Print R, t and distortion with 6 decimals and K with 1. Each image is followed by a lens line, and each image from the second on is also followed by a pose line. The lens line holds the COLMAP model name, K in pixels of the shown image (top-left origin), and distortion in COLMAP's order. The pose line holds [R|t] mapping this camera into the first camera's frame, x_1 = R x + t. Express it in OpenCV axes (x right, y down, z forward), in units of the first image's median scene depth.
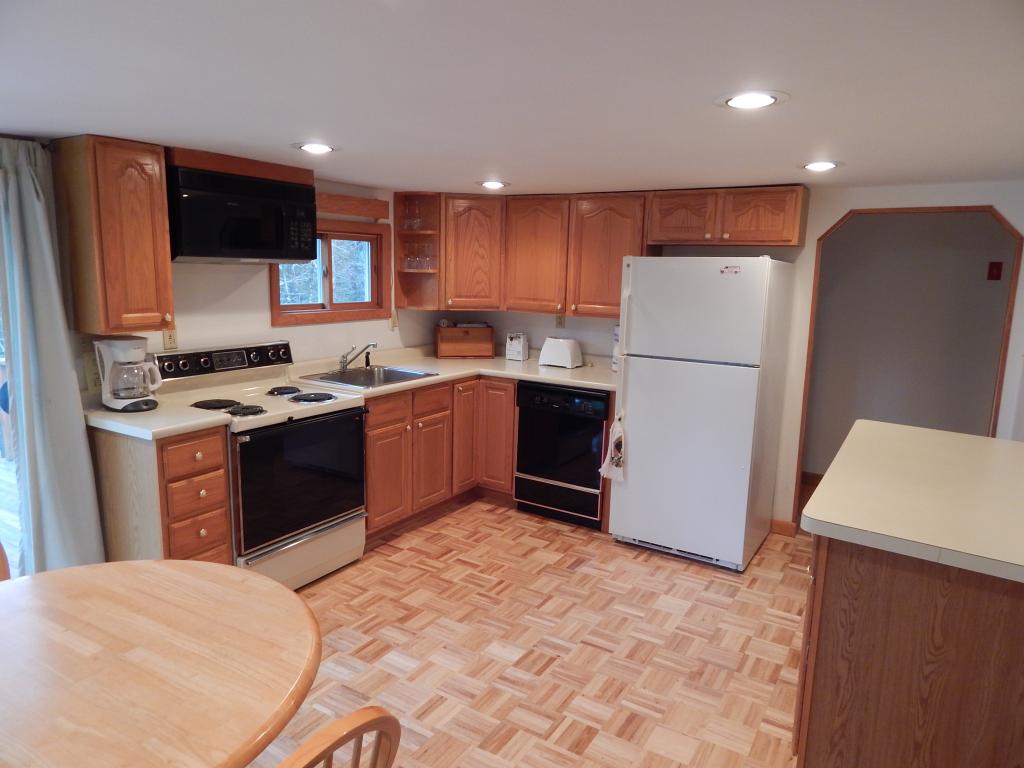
lens RADIAL K [[668.2, 0, 510.8], [0, 668.2, 378.3], [0, 0, 1]] dist [0.008561, -0.011272]
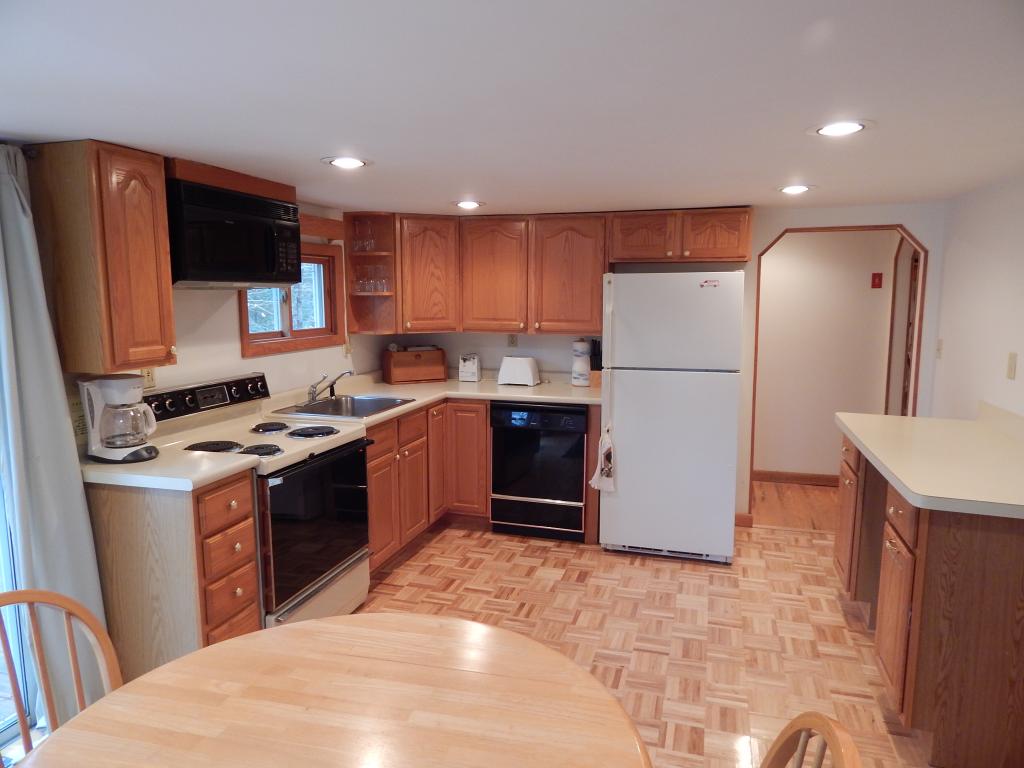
lens RADIAL K [[668.2, 0, 509.7], [0, 668.2, 380.7], [0, 0, 1]] dist [0.008561, -0.011272]
pose [[0.966208, -0.057750, 0.251209, -0.272786], [0.065726, 0.997562, -0.023469, -0.001816], [-0.249241, 0.039187, 0.967648, 0.042198]]
